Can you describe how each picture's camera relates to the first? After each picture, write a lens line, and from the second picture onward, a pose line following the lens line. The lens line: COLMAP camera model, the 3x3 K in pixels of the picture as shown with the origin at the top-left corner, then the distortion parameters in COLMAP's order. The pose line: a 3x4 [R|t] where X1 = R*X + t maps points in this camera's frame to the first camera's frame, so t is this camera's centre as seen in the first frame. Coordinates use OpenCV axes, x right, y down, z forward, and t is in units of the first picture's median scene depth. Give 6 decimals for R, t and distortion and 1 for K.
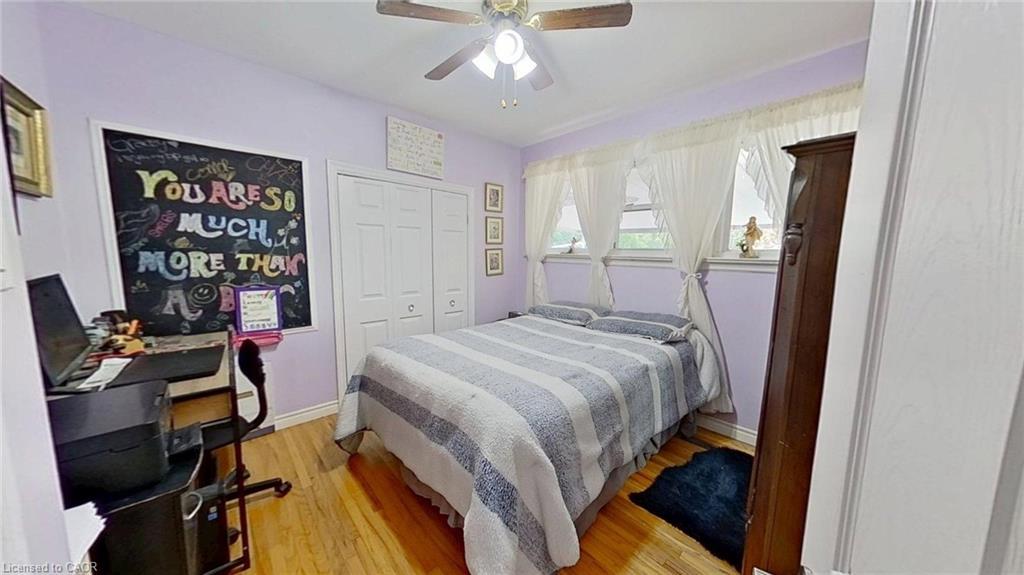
lens RADIAL K [[319.6, 0, 510.4], [0, 319.6, 291.7], [0, 0, 1]] dist [-0.013725, 0.000020]
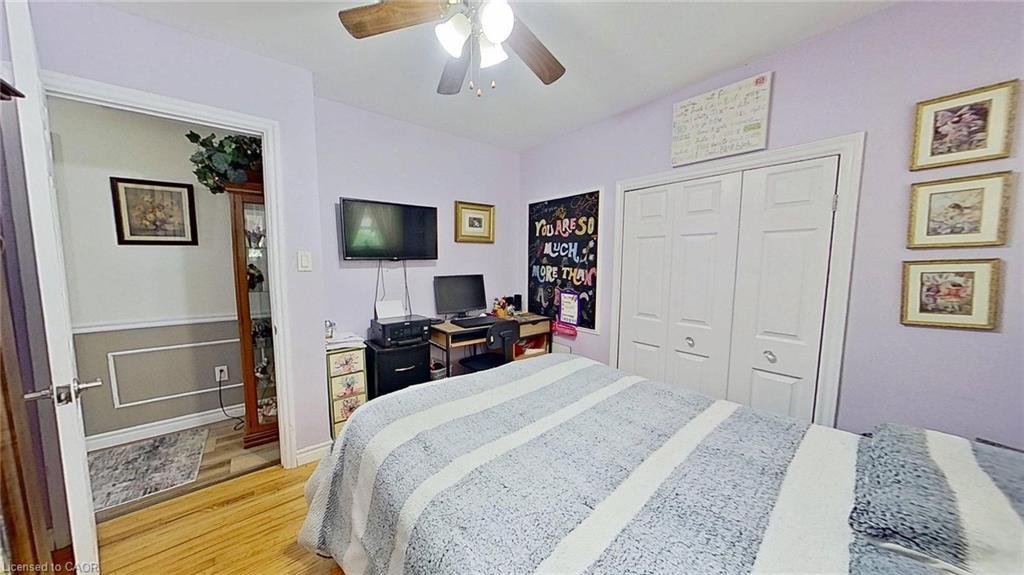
lens RADIAL K [[319.6, 0, 510.3], [0, 319.6, 286.7], [0, 0, 1]] dist [-0.013725, 0.000020]
pose [[-0.066814, 0.066605, -0.995540, 0.612020], [-0.124360, 0.989433, 0.074543, -0.109402], [0.989985, 0.128785, -0.057825, 0.838542]]
